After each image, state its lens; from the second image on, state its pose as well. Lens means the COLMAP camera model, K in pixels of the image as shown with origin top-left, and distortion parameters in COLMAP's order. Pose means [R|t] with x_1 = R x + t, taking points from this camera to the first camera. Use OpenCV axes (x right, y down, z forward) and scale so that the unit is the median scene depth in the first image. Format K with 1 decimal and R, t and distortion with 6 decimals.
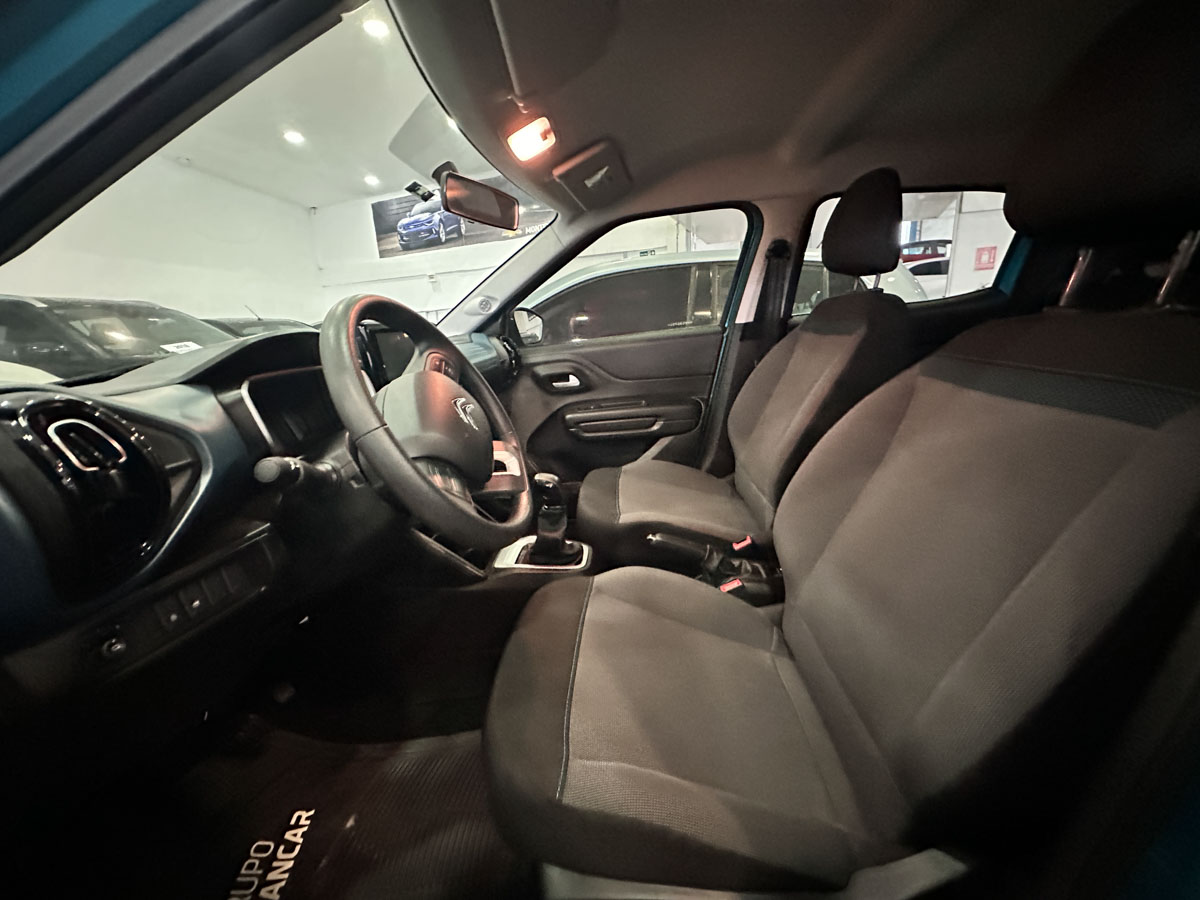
lens RADIAL K [[473.5, 0, 603.5], [0, 473.5, 449.5], [0, 0, 1]] dist [-0.008402, -0.000159]
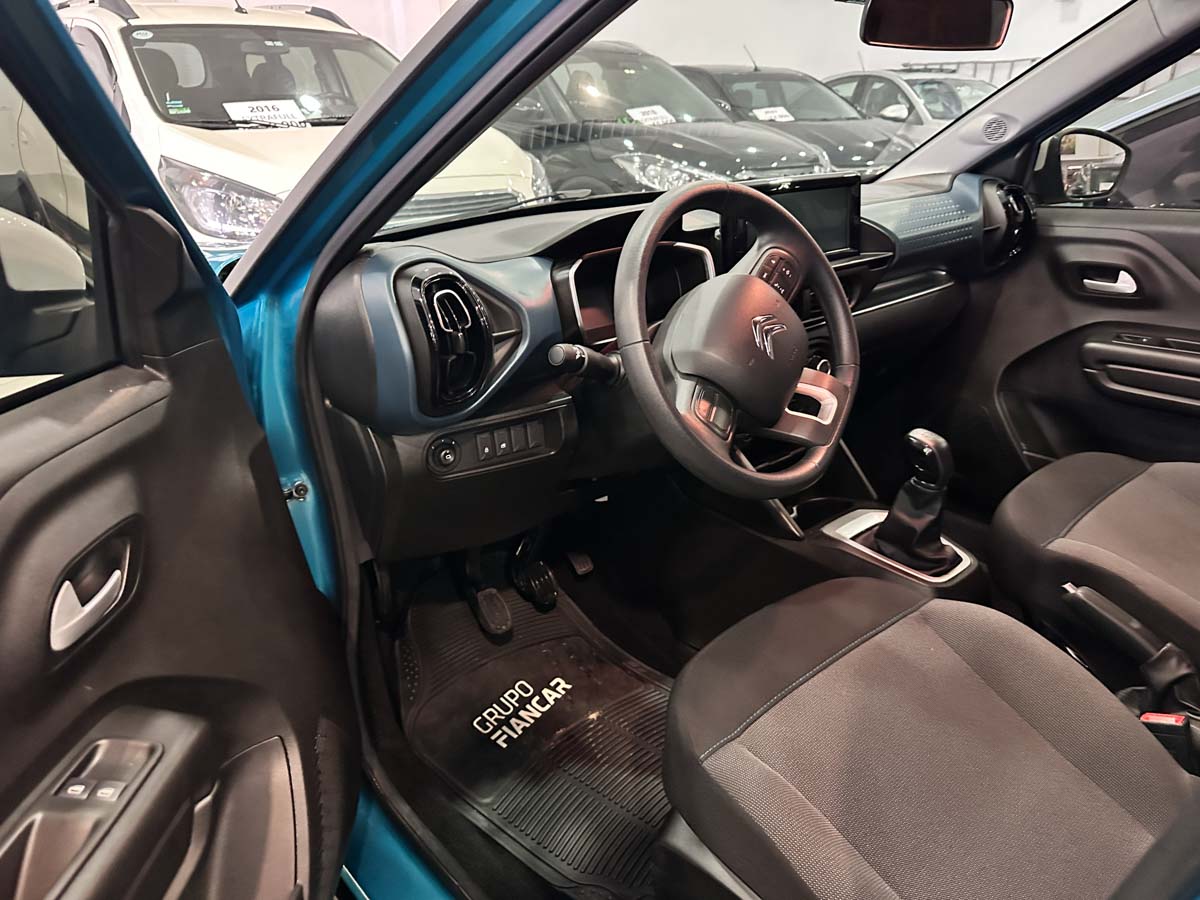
lens RADIAL K [[825.7, 0, 604.2], [0, 825.7, 455.8], [0, 0, 1]] dist [0.002788, -0.000172]
pose [[0.704102, 0.333530, -0.626895, 0.375710], [-0.223650, 0.942058, 0.250014, -0.134876], [0.673959, -0.035830, 0.737900, -0.217347]]
